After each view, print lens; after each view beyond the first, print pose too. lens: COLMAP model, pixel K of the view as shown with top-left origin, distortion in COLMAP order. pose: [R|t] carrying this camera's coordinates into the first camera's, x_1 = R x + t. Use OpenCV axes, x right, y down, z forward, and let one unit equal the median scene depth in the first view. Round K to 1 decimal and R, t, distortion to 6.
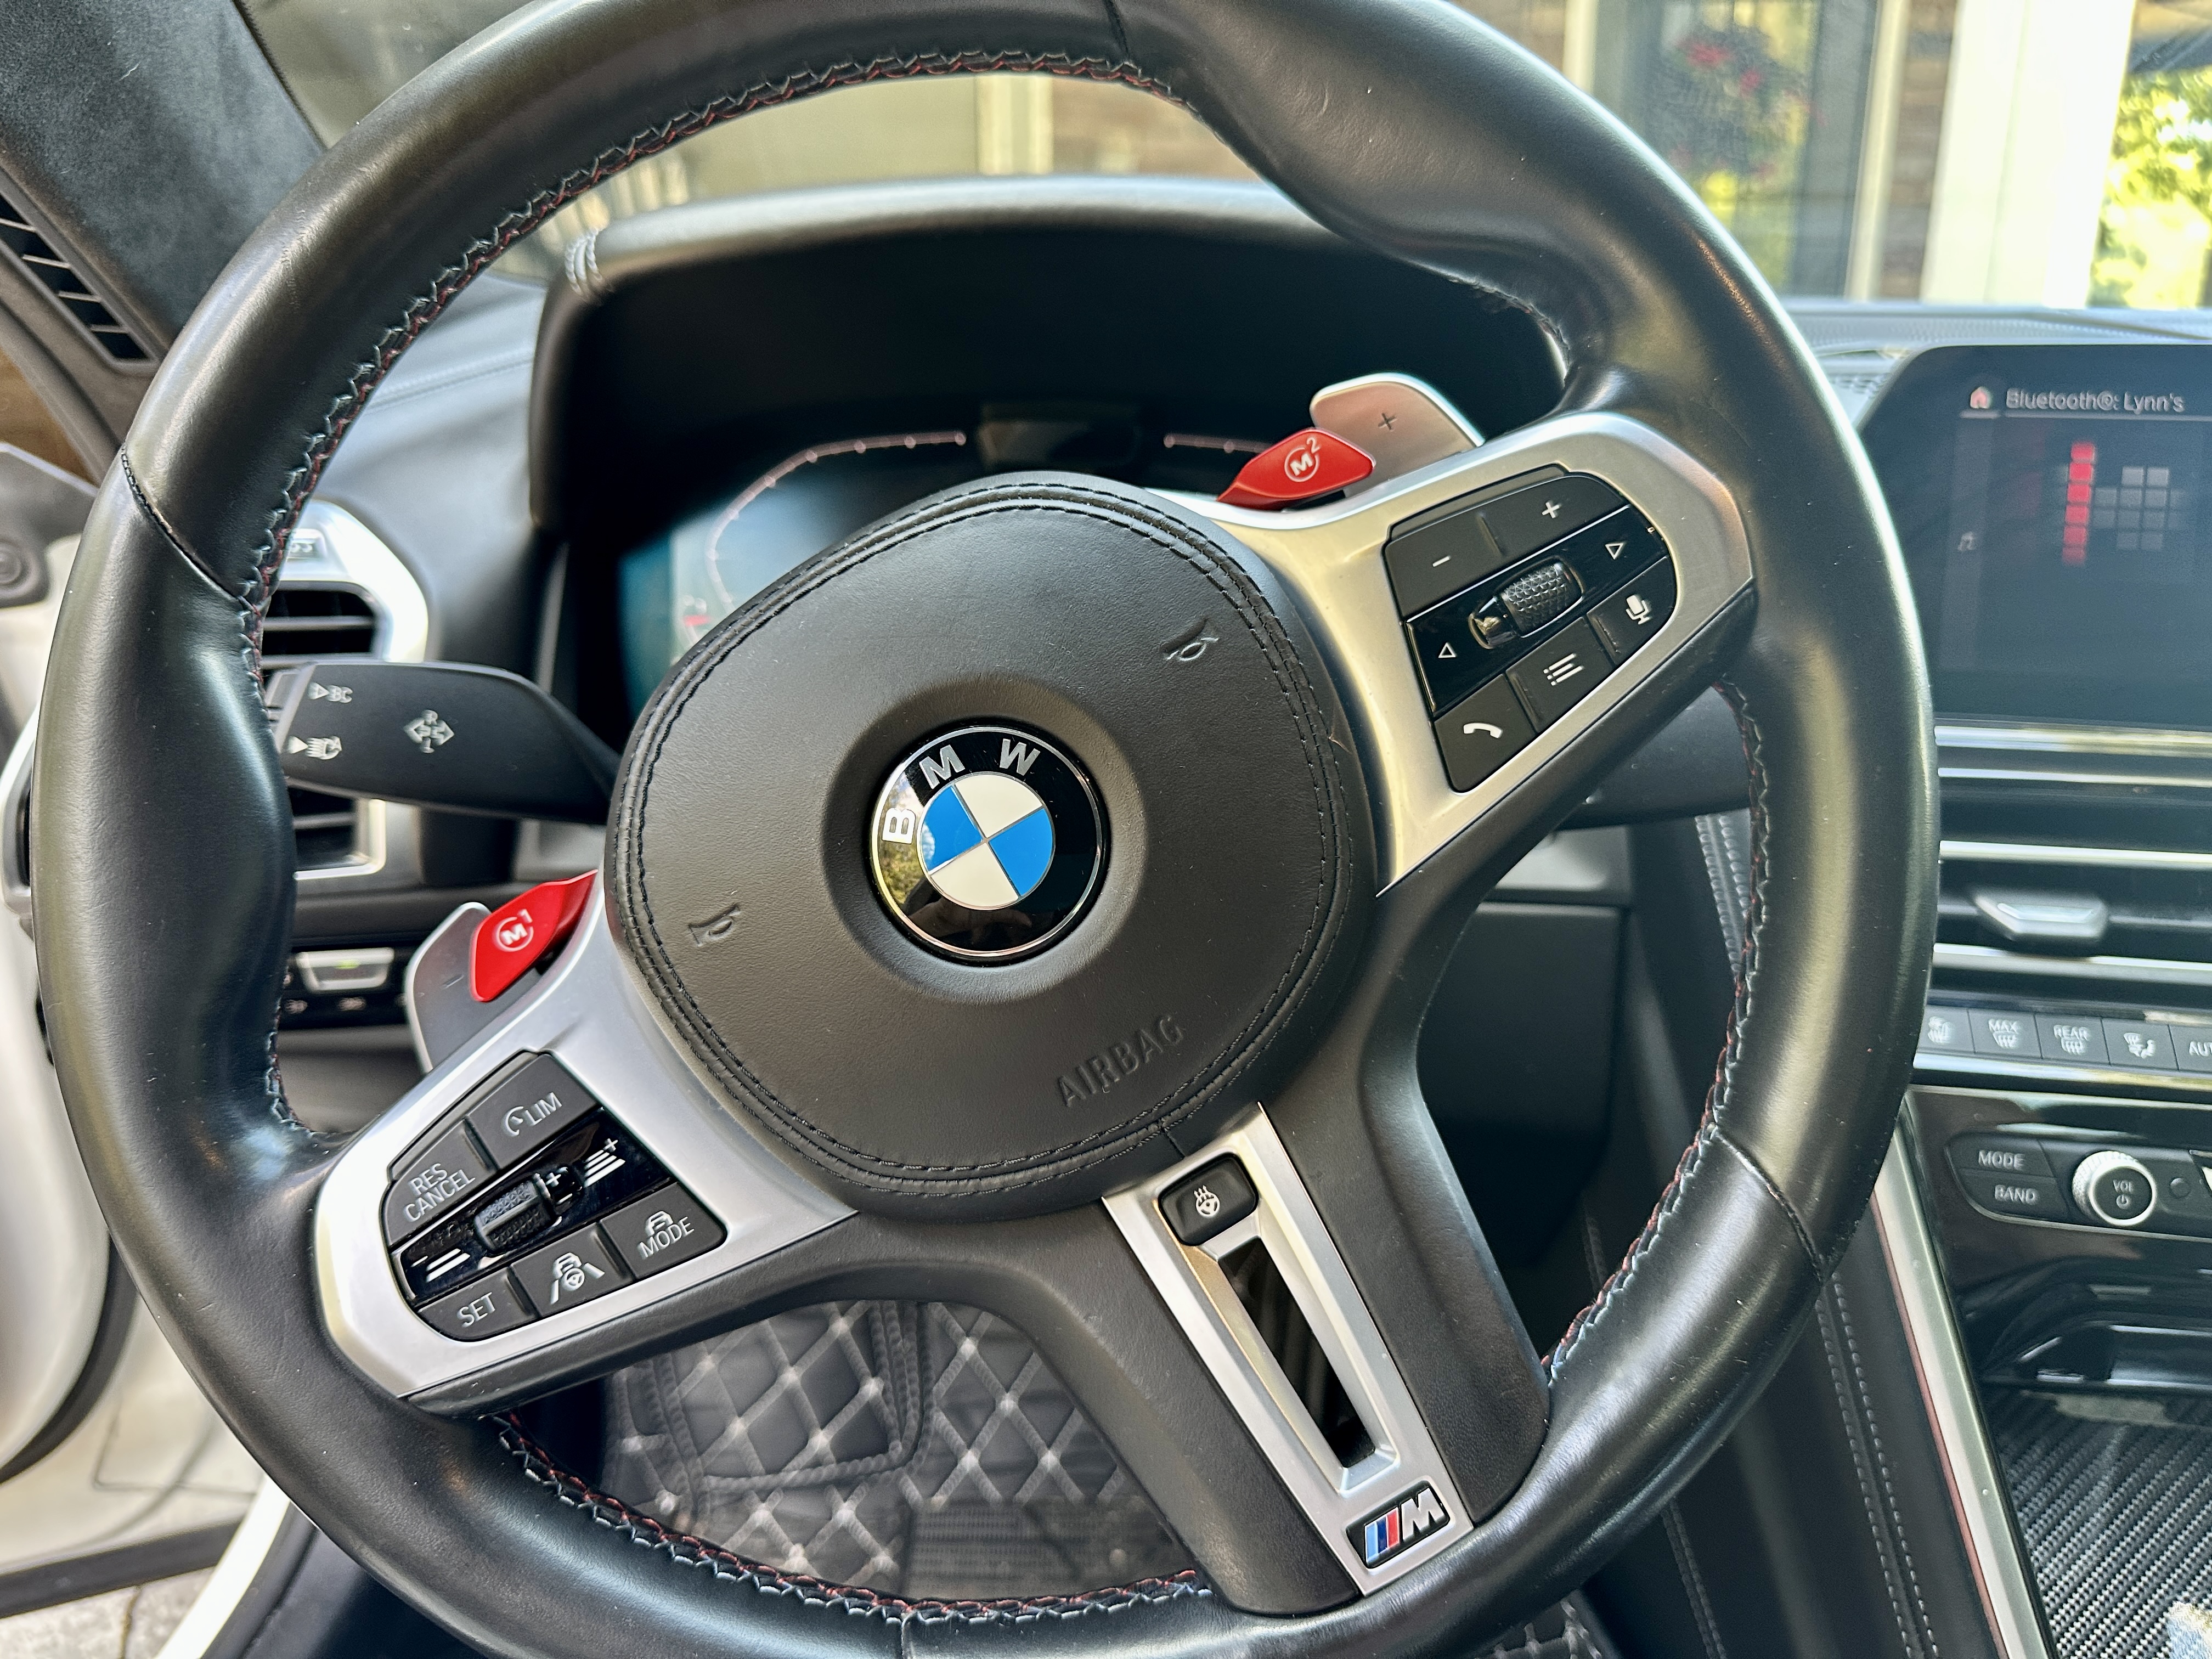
lens RADIAL K [[1565.4, 0, 1105.7], [0, 1565.4, 830.7], [0, 0, 1]] dist [-0.008135, -0.008163]
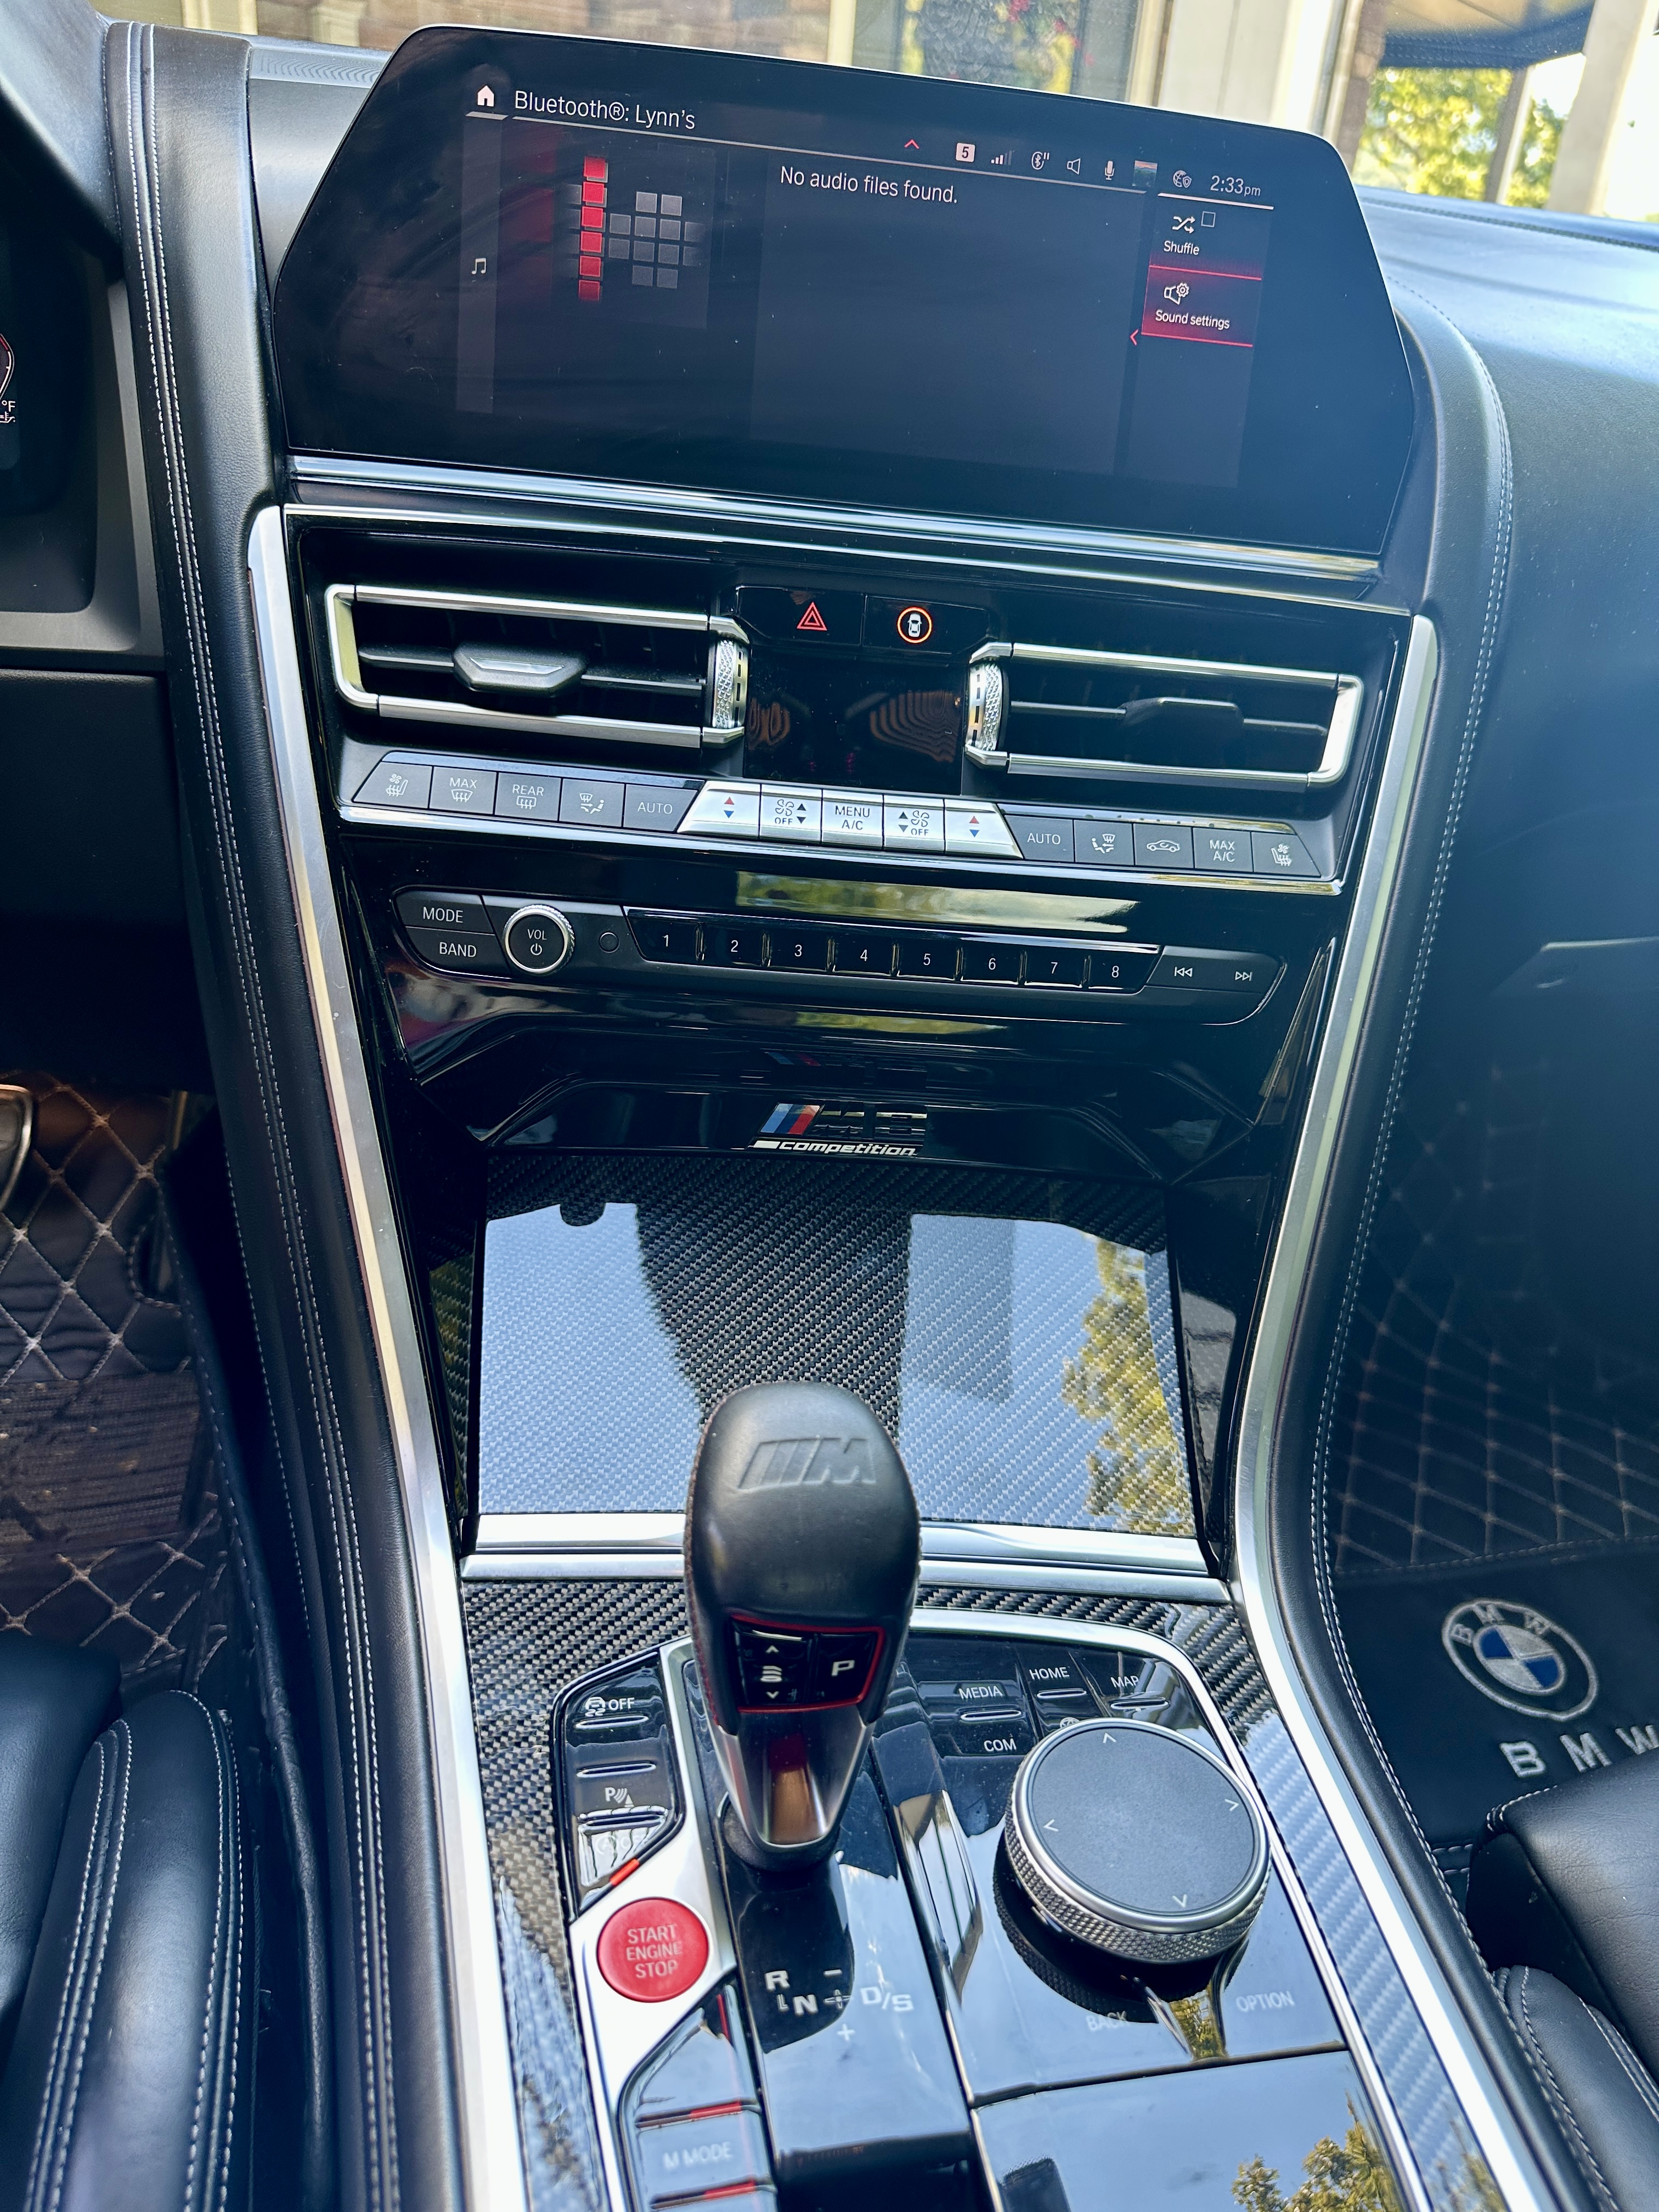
lens RADIAL K [[1565.4, 0, 829.0], [0, 1565.4, 1110.6], [0, 0, 1]] dist [-0.008135, -0.008163]
pose [[0.976775, -0.007197, 0.214148, 0.561691], [-0.029951, 0.985038, 0.169716, 0.148056], [-0.212166, -0.172188, 0.961944, -0.020447]]
